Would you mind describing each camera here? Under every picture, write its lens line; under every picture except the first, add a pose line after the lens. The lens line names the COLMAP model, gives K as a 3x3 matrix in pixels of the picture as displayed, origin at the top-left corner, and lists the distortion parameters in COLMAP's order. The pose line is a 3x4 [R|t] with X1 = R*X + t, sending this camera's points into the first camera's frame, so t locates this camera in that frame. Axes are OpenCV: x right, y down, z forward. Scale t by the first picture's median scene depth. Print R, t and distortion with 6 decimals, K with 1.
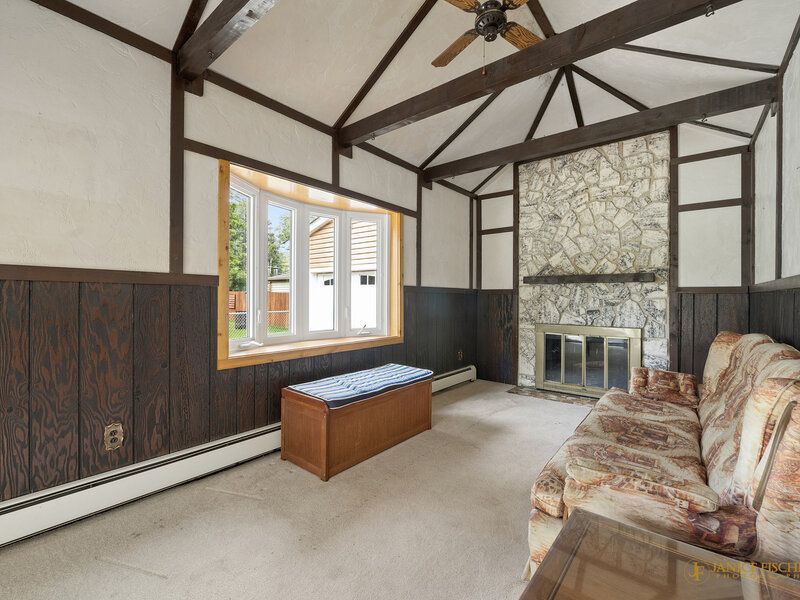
lens RADIAL K [[360.0, 0, 401.8], [0, 360.0, 298.3], [0, 0, 1]] dist [-0.004242, -0.001352]
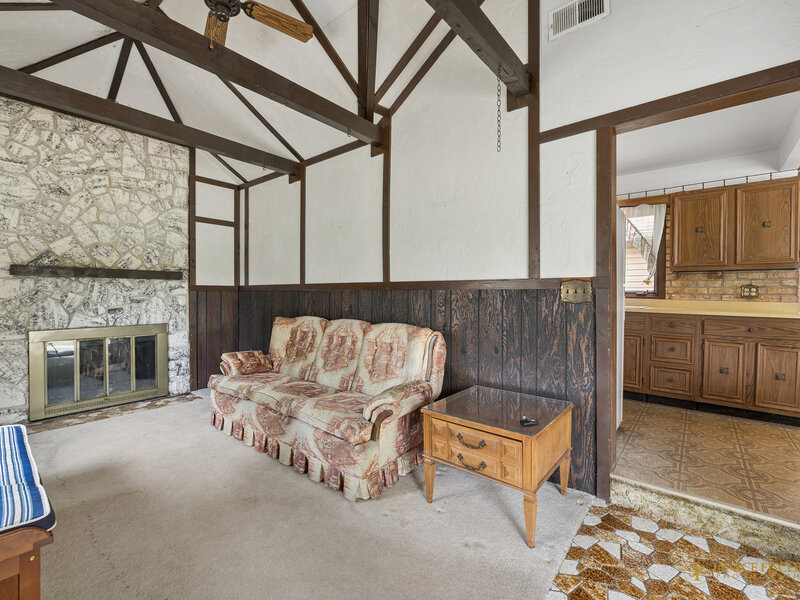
lens RADIAL K [[360.0, 0, 398.9], [0, 360.0, 294.3], [0, 0, 1]] dist [-0.004242, -0.001352]
pose [[0.021084, -0.007152, 0.999752, -0.358215], [0.002682, 0.999971, 0.007097, -0.007158], [-0.999774, 0.002532, 0.021103, 0.276362]]
